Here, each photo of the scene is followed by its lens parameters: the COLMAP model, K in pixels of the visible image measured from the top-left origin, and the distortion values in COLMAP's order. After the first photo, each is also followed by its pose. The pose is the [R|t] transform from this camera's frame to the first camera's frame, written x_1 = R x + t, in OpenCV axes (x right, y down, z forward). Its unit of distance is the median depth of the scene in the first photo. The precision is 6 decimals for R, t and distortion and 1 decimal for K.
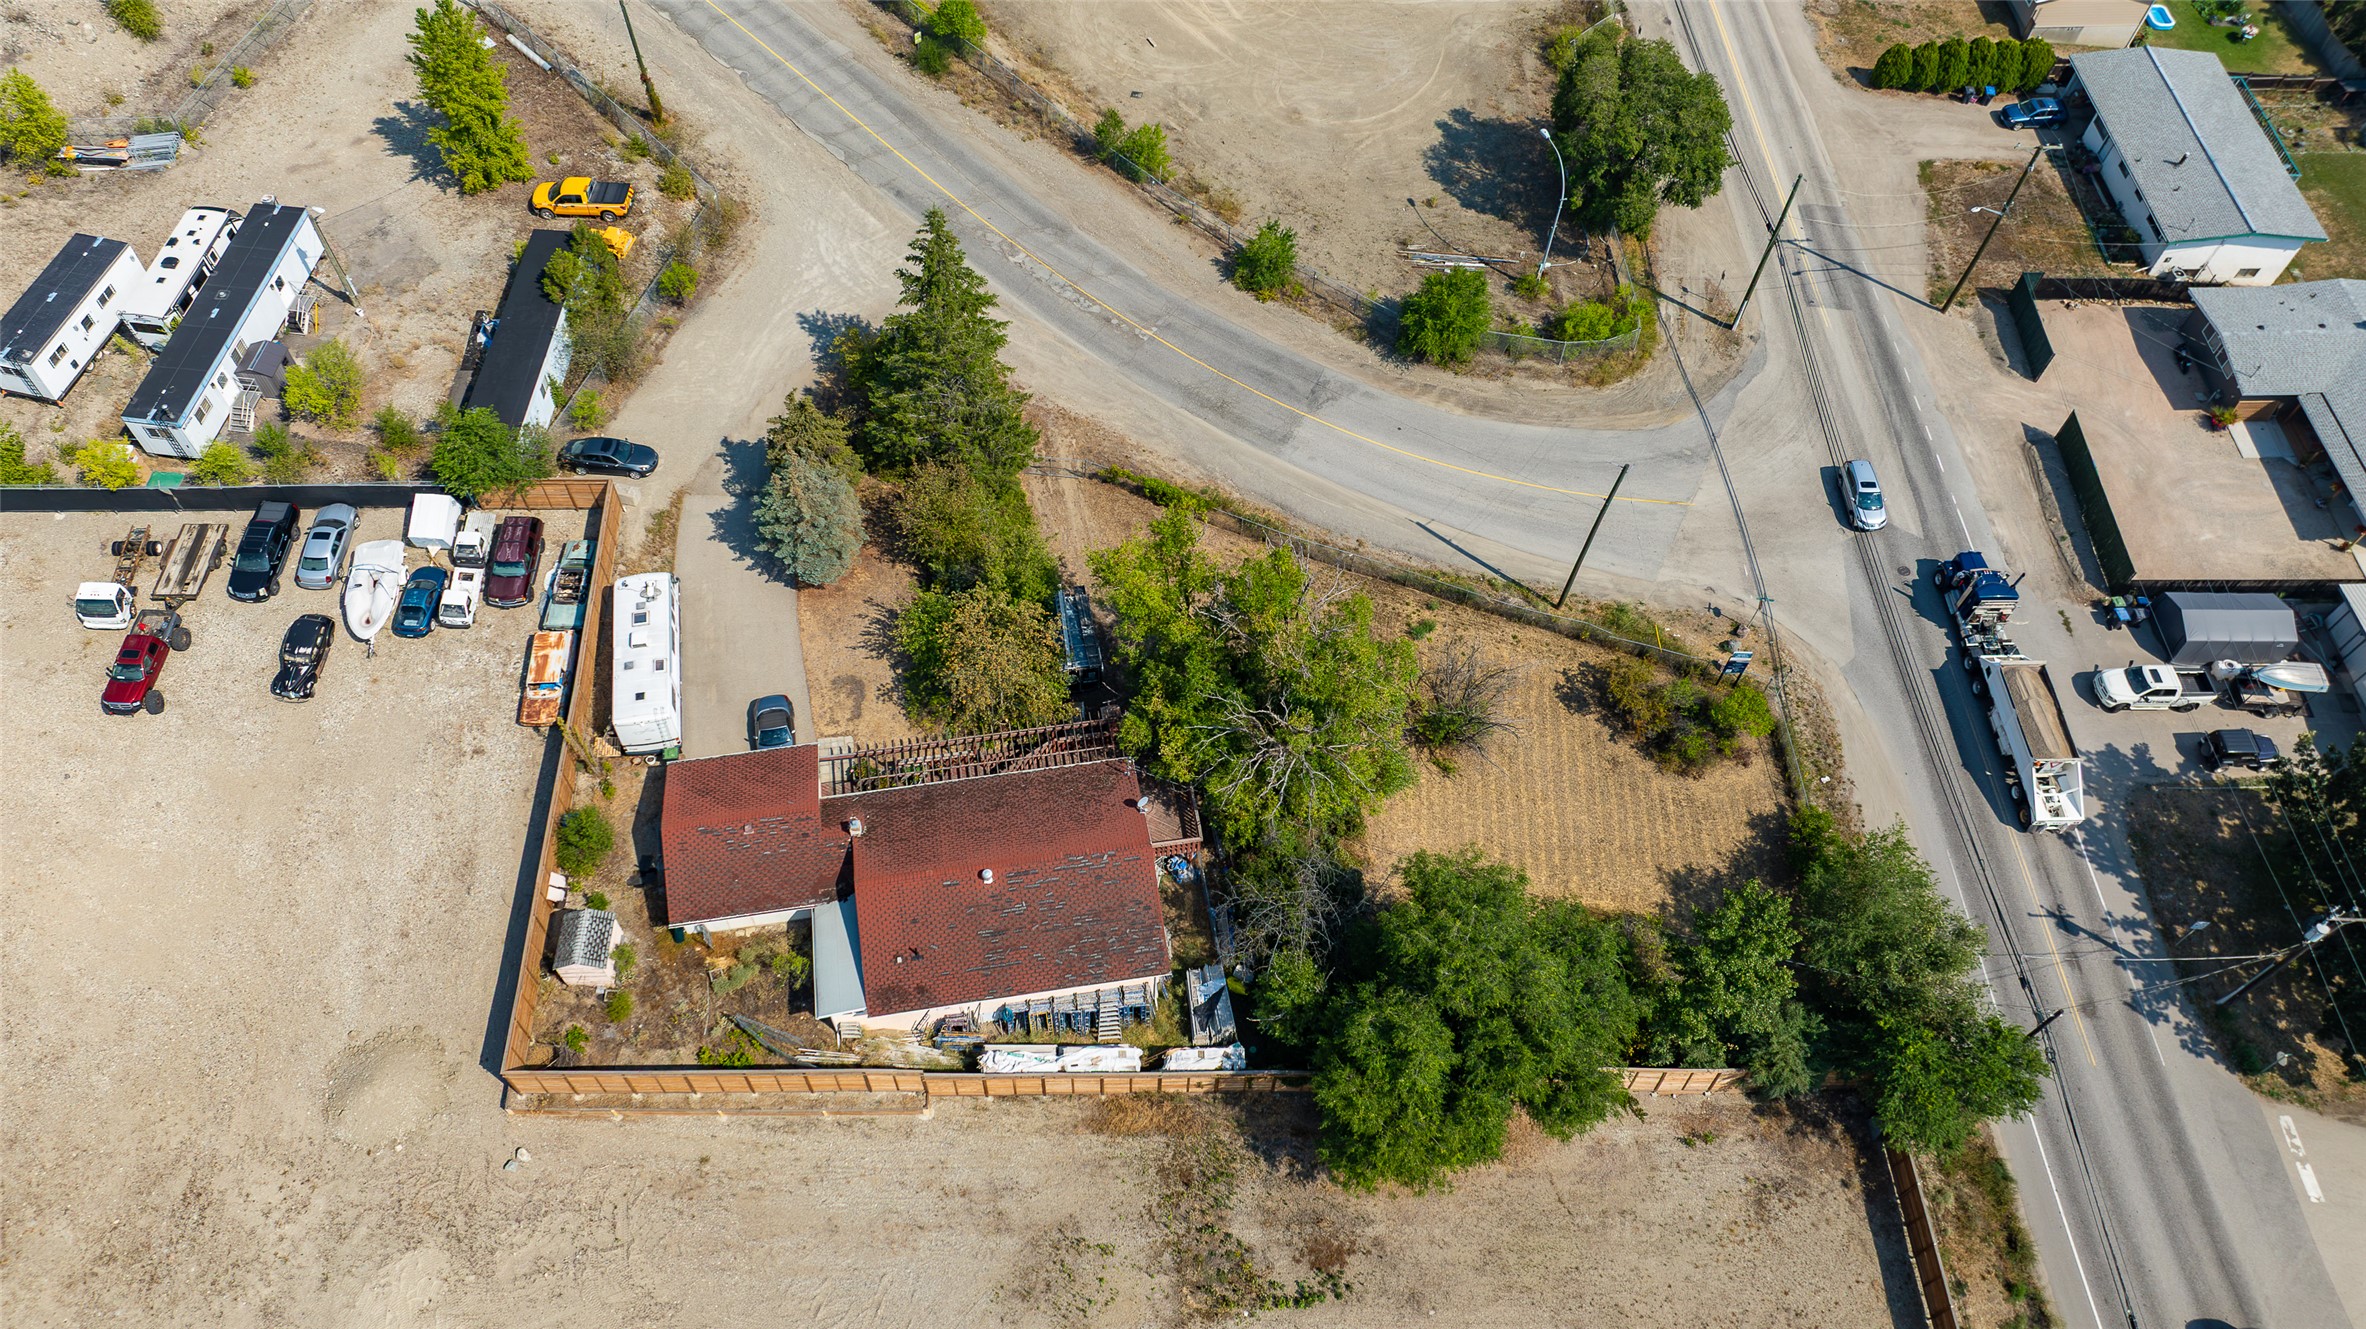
lens RADIAL K [[1704.2, 0, 1167.7], [0, 1704.2, 651.4], [0, 0, 1]] dist [-0.021677, -0.000084]
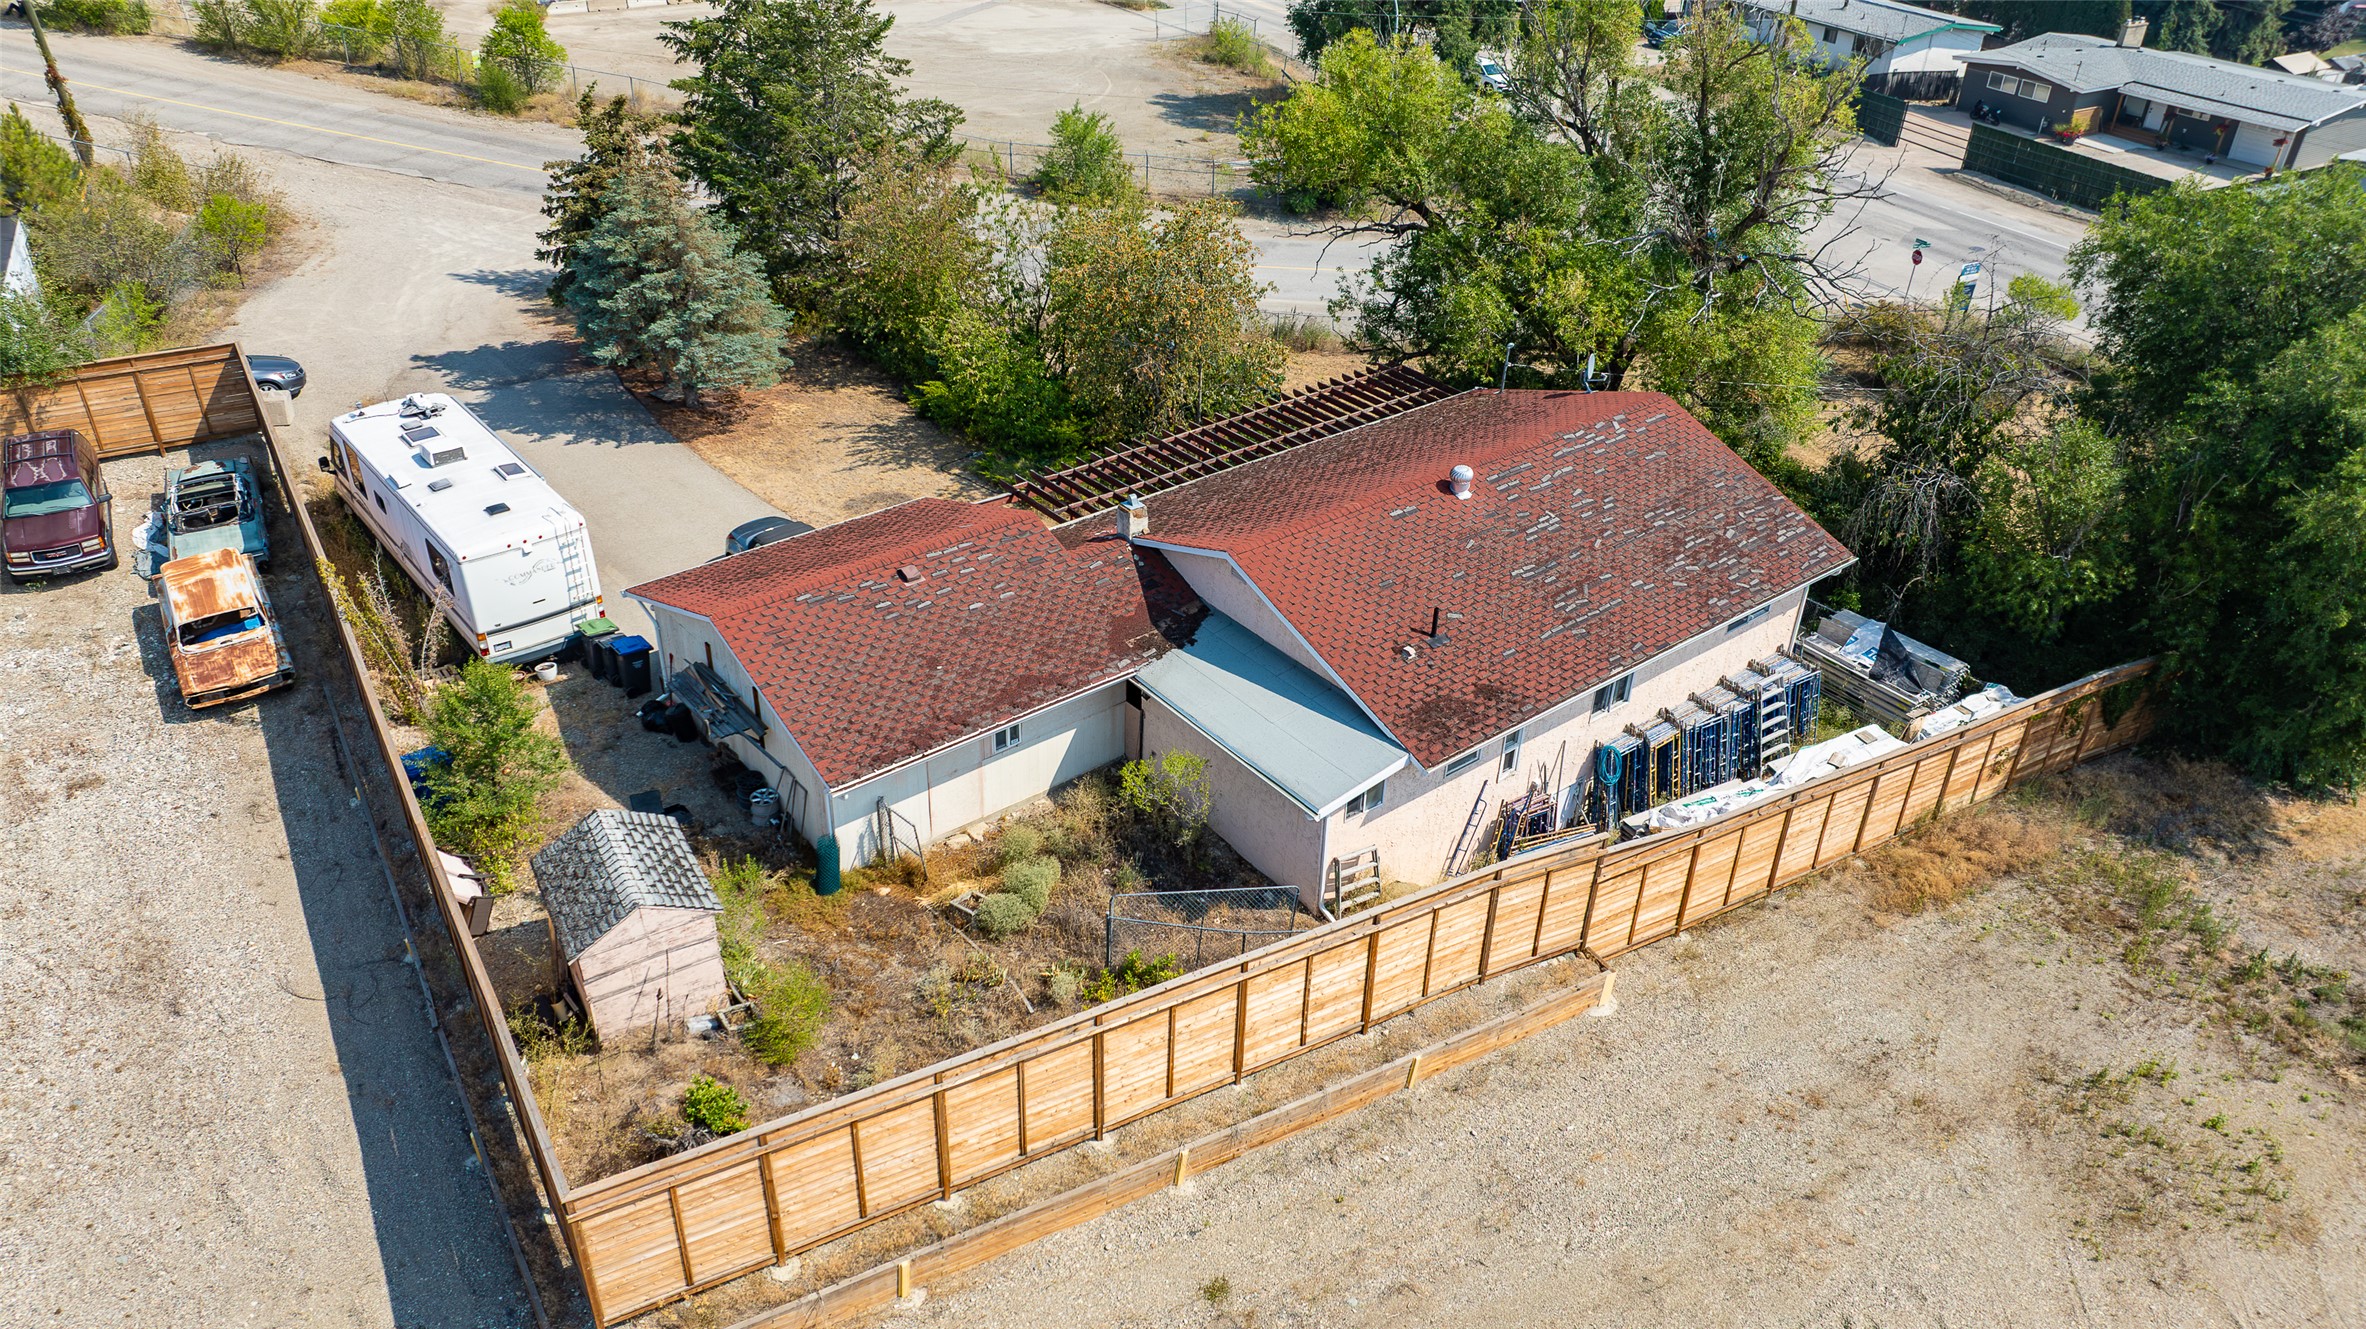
lens RADIAL K [[1702.7, 0, 1188.9], [0, 1702.7, 661.5], [0, 0, 1]] dist [-0.033781, 0.032700]
pose [[0.870970, -0.259861, 0.416994, -0.343624], [0.402886, 0.863504, -0.303388, 0.260309], [-0.281237, 0.432242, 0.856780, 0.589239]]
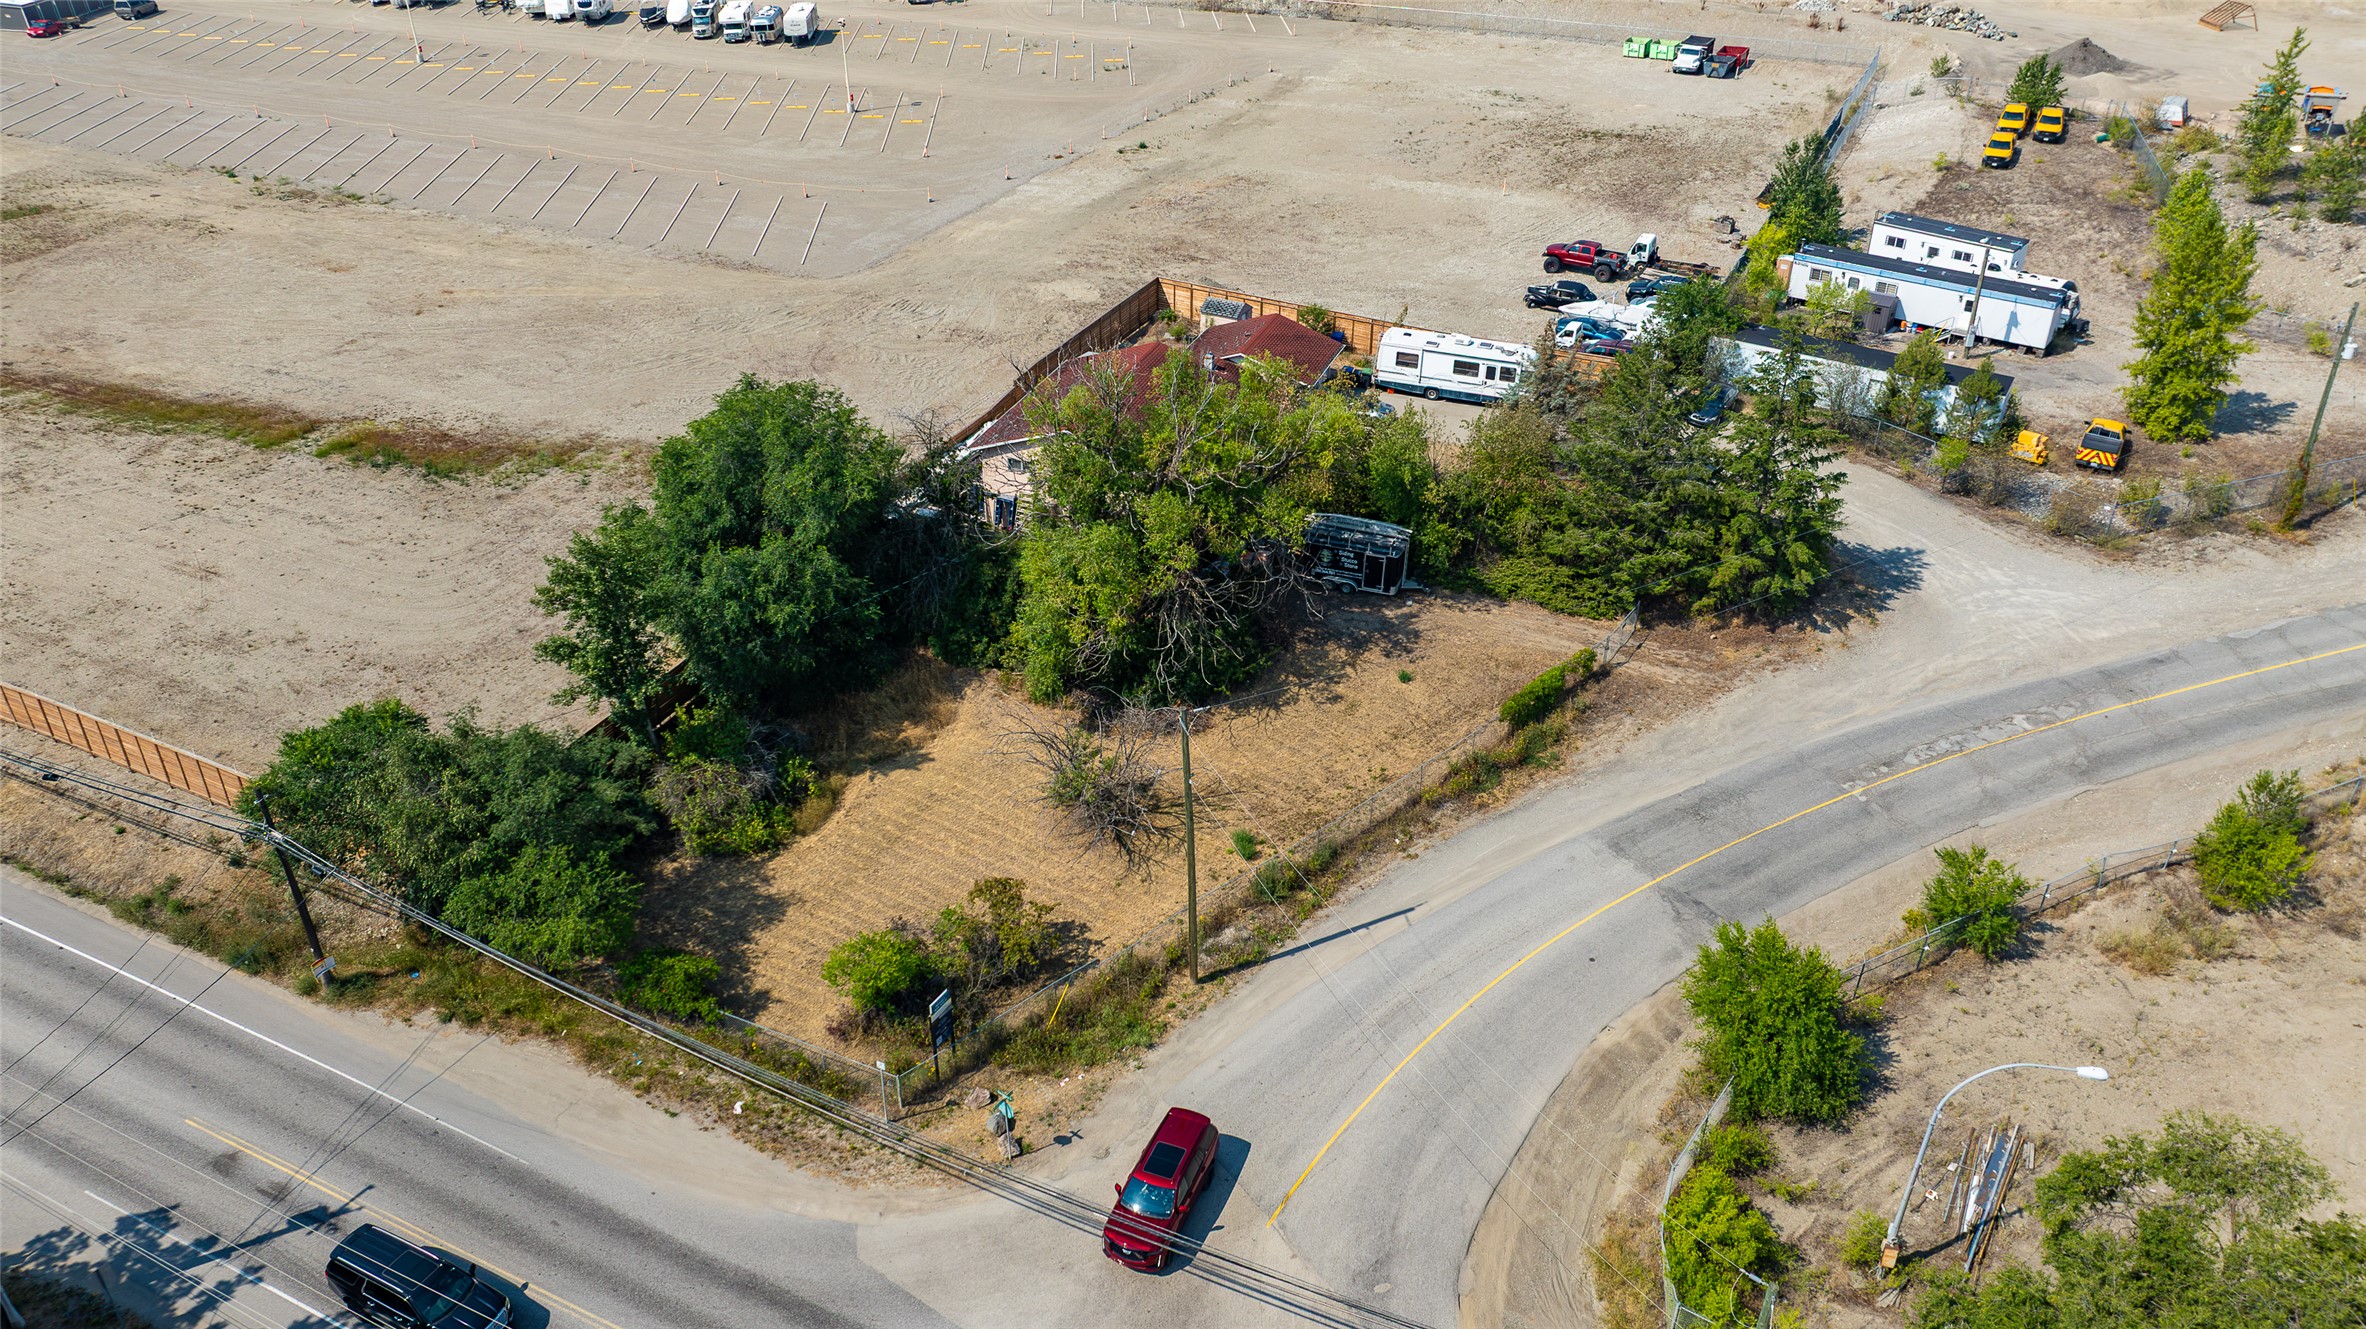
lens RADIAL K [[1706.5, 0, 1212.6], [0, 1706.5, 661.8], [0, 0, 1]] dist [-0.022846, 0.007327]
pose [[-0.473357, 0.426355, -0.770814, 0.799776], [-0.744890, 0.273338, 0.608626, -0.548468], [0.470183, 0.862269, 0.188201, 0.896510]]
